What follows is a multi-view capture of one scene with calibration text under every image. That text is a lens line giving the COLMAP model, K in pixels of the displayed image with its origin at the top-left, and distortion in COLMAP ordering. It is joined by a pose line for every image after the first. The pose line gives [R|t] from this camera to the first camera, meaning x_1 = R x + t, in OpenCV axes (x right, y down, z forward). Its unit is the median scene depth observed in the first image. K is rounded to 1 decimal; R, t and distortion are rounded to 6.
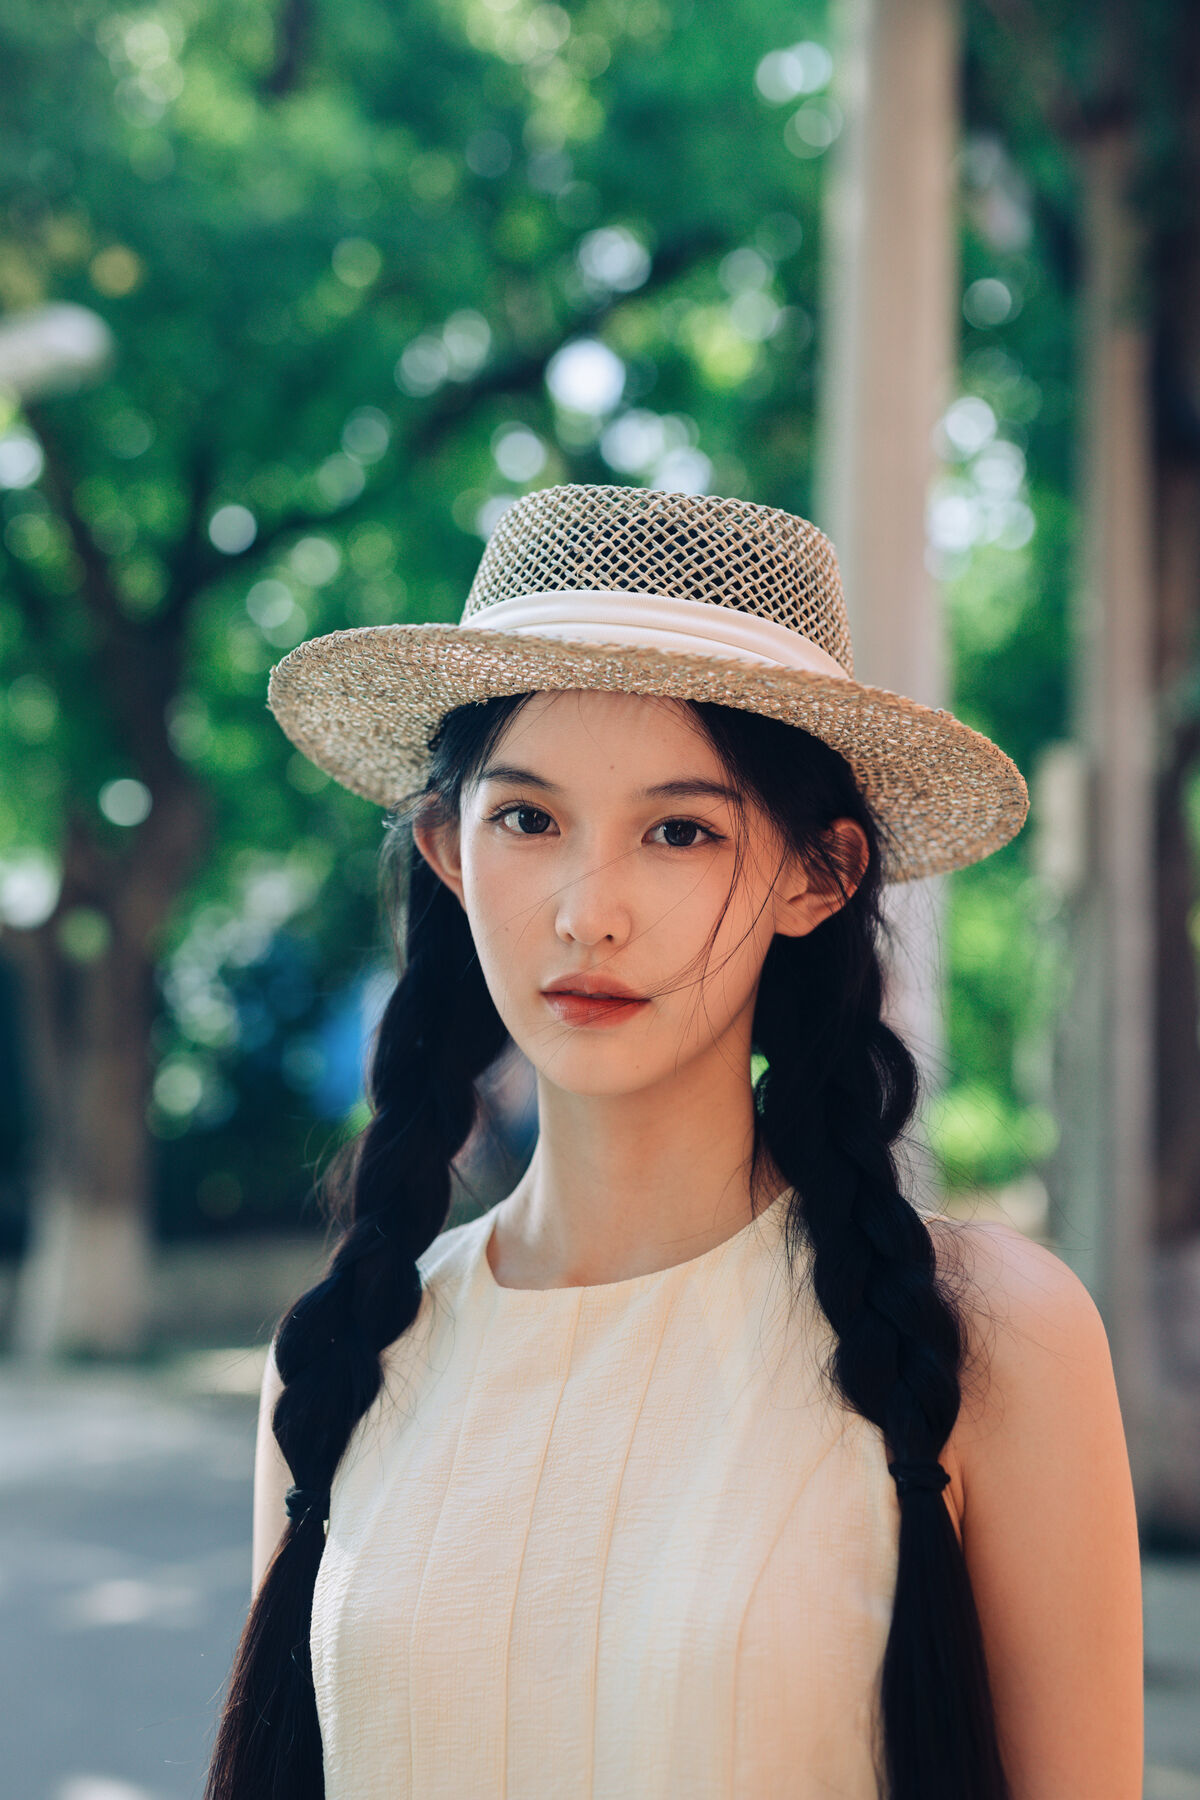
lens RADIAL K [[2682.0, 0, 535.5], [0, 2682.0, 903.5], [0, 0, 1]] dist [0.032538, 0.014228]
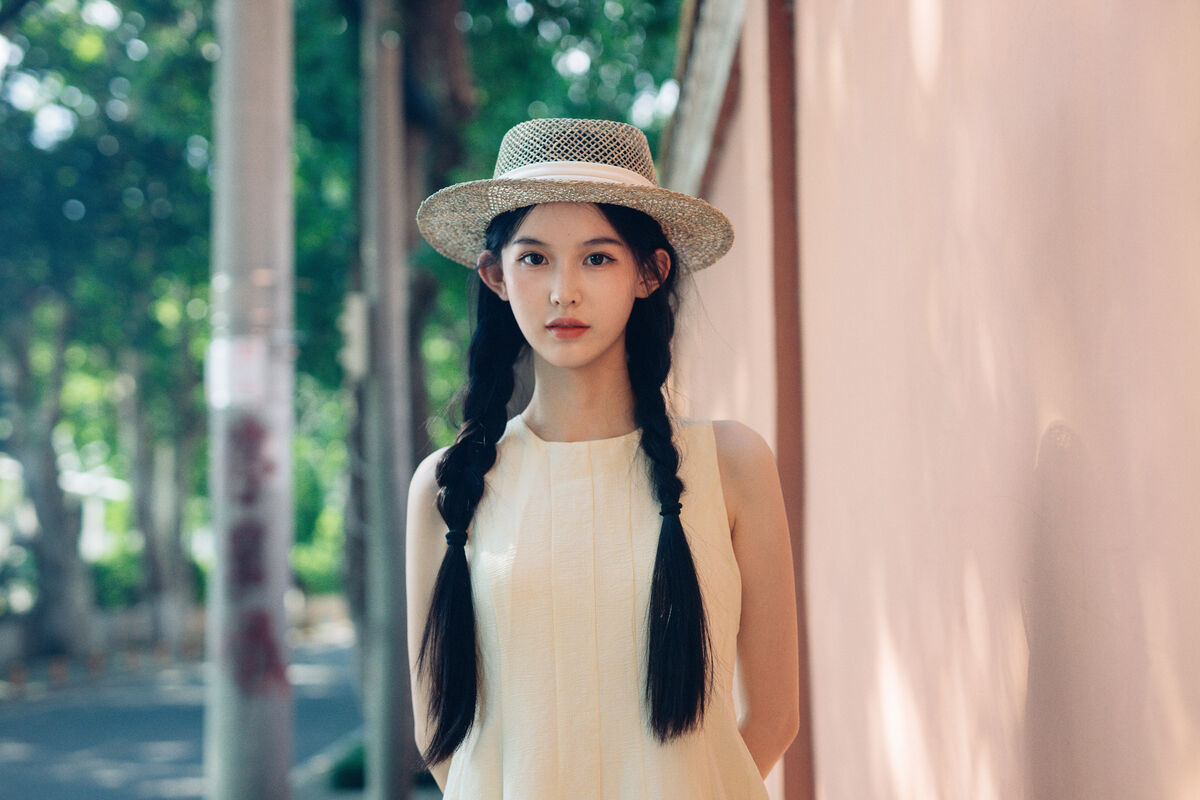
lens RADIAL K [[1643.2, 0, 601.8], [0, 1643.2, 347.4], [0, 0, 1]] dist [-0.088122, -0.000121]
pose [[0.987899, -0.079378, 0.133247, -0.148649], [0.080155, 0.996782, -0.000468, 0.056626], [-0.132782, 0.011143, 0.991083, -0.487903]]
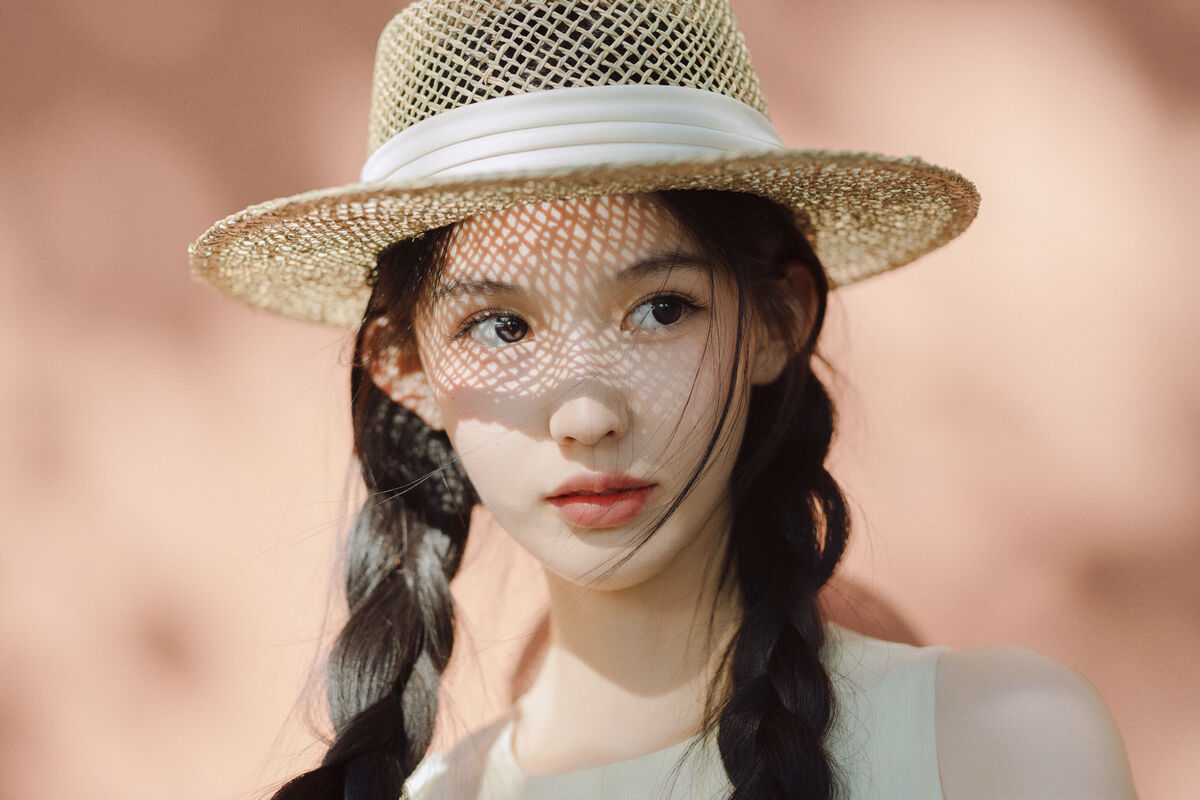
lens RADIAL K [[1643.2, 0, 601.8], [0, 1643.2, 347.4], [0, 0, 1]] dist [-0.088122, -0.000121]
pose [[0.970231, -0.224824, 0.090034, -0.017296], [0.216298, 0.971652, 0.095433, -0.078331], [-0.108937, -0.073118, 0.991356, 0.418443]]
